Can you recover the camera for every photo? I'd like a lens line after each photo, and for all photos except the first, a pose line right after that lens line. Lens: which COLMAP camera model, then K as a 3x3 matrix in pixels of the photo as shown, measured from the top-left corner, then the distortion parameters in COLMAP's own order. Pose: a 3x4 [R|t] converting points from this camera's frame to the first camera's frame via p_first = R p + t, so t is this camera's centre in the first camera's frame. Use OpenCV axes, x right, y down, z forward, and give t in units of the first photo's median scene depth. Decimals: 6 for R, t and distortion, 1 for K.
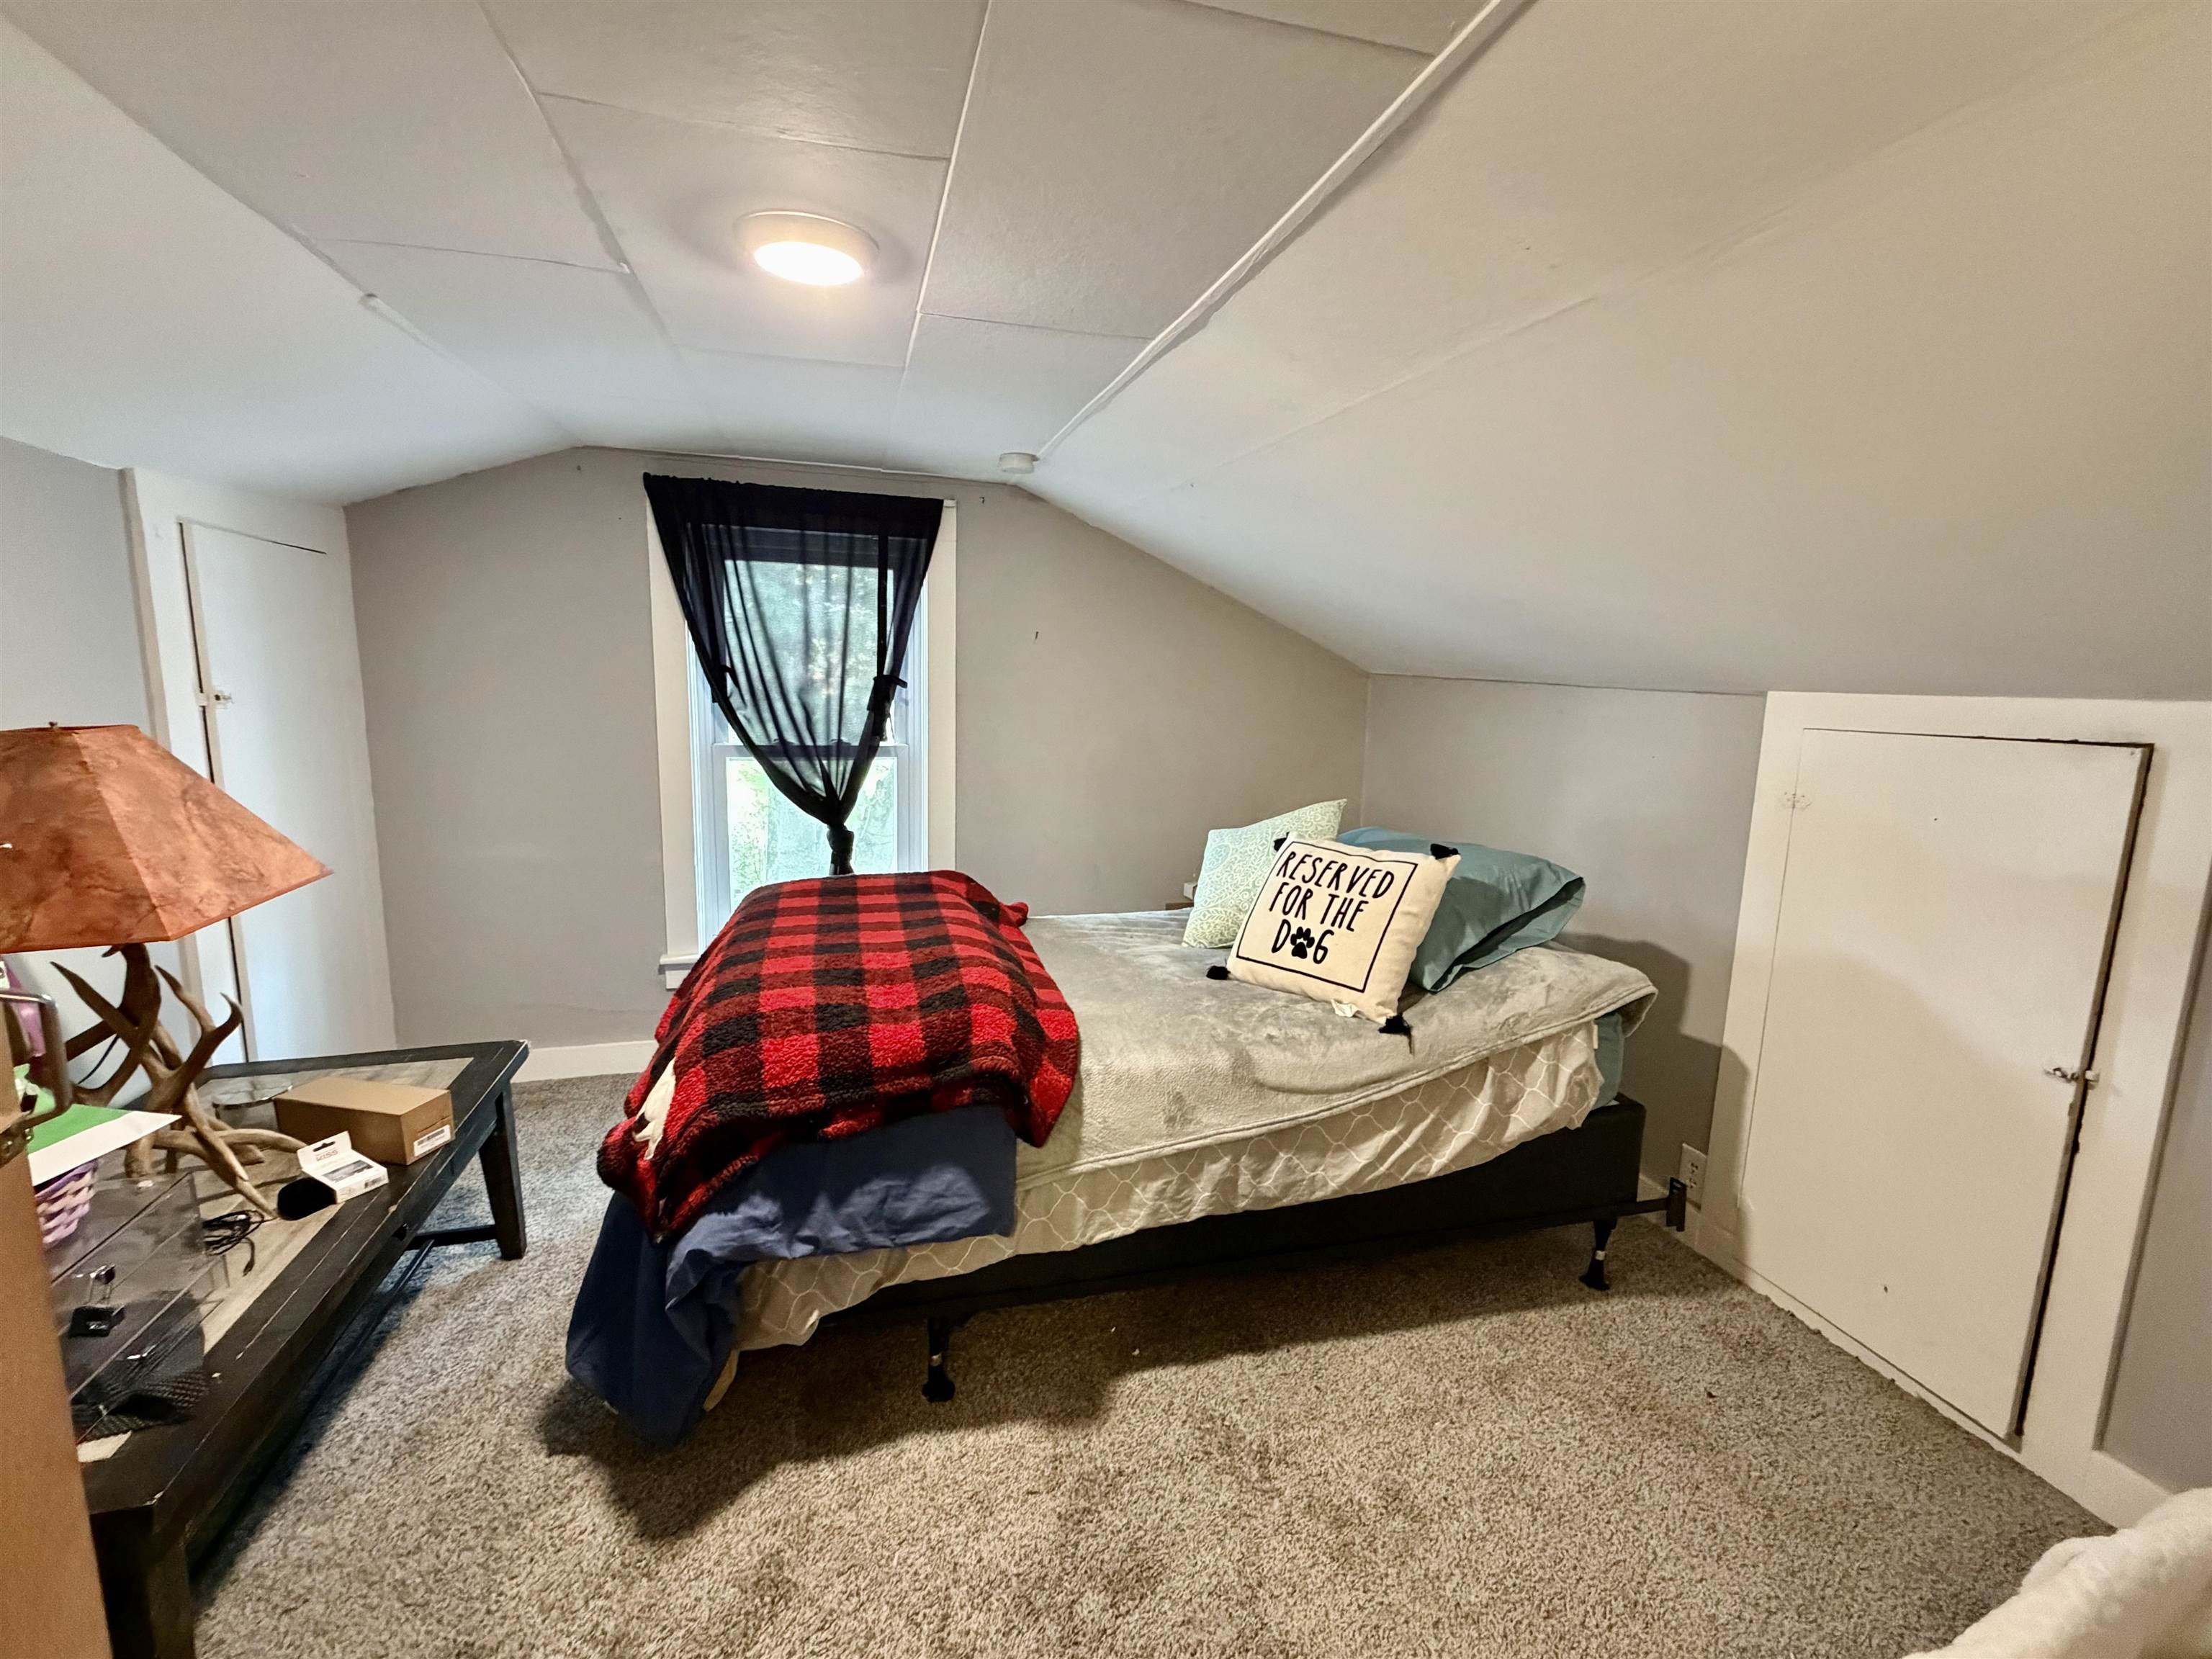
lens RADIAL K [[984.1, 0, 1096.4], [0, 984.1, 833.8], [0, 0, 1]] dist [-0.004000, -0.000199]
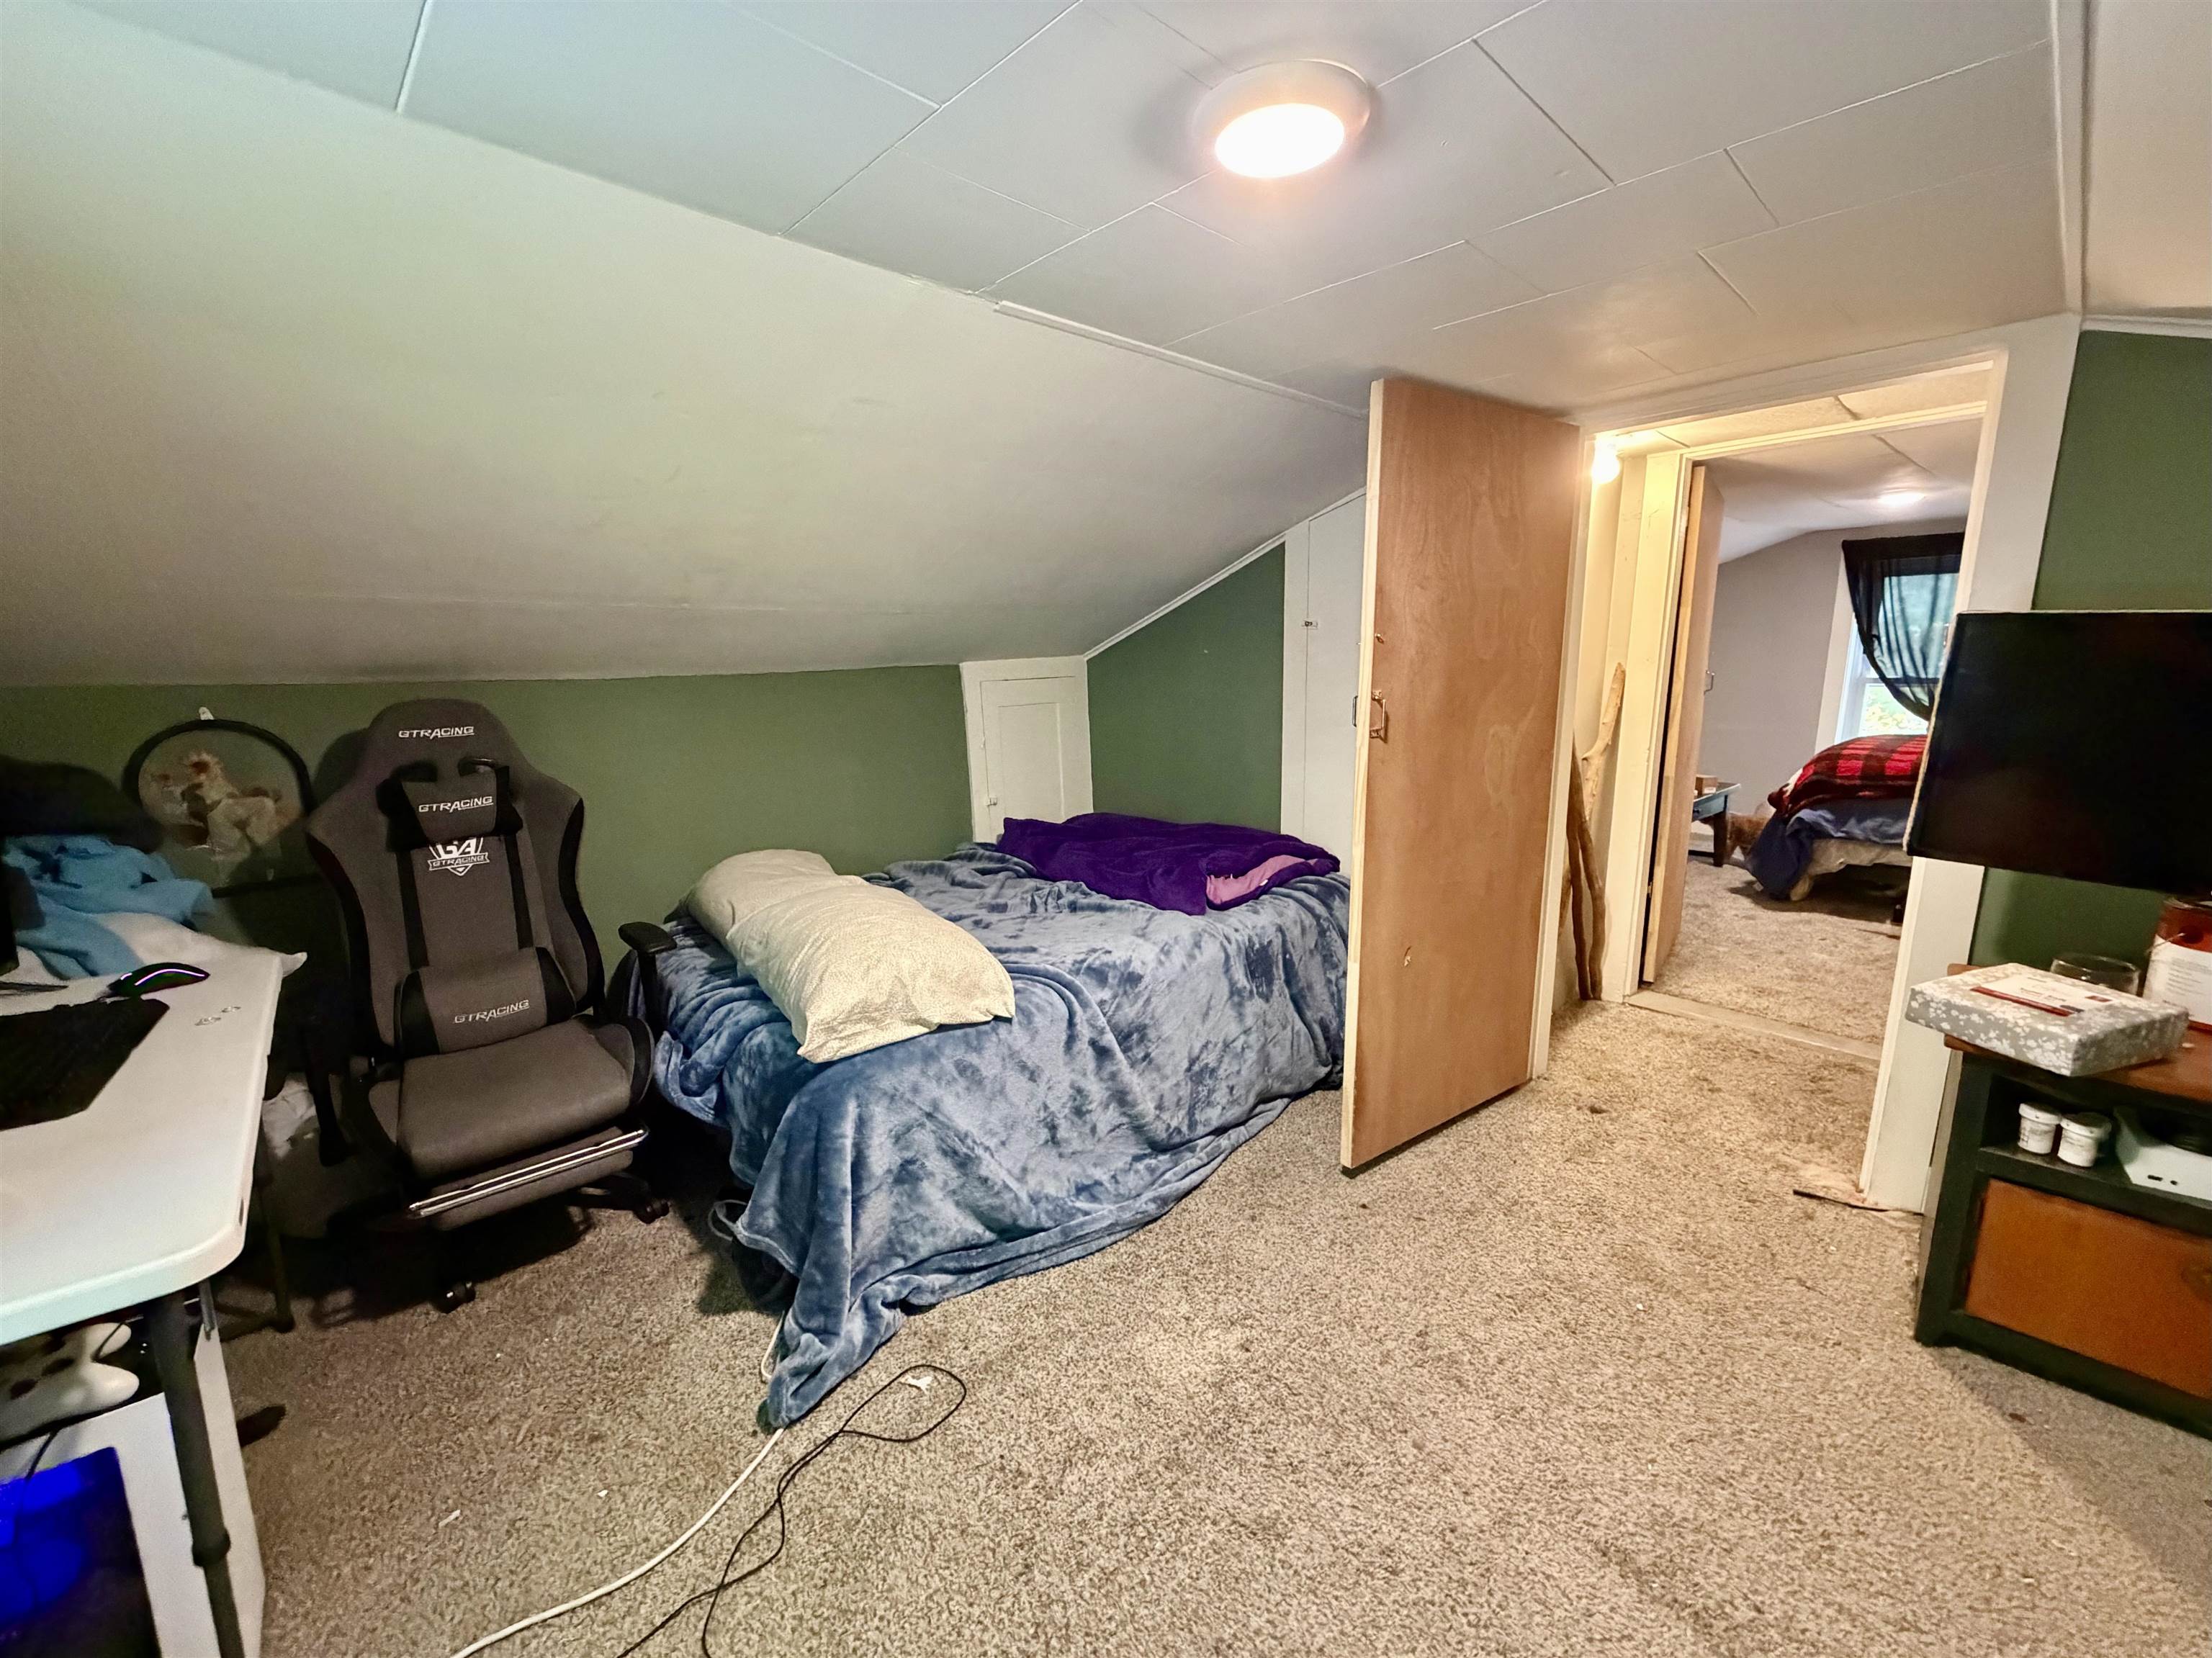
lens RADIAL K [[891.1, 0, 1097.3], [0, 891.1, 825.7], [0, 0, 1]] dist [-0.012404, -0.000336]
pose [[0.425732, 0.132859, -0.895042, 0.614717], [-0.127795, 0.988075, 0.085882, 0.262498], [0.895779, 0.077819, 0.437634, -1.176669]]
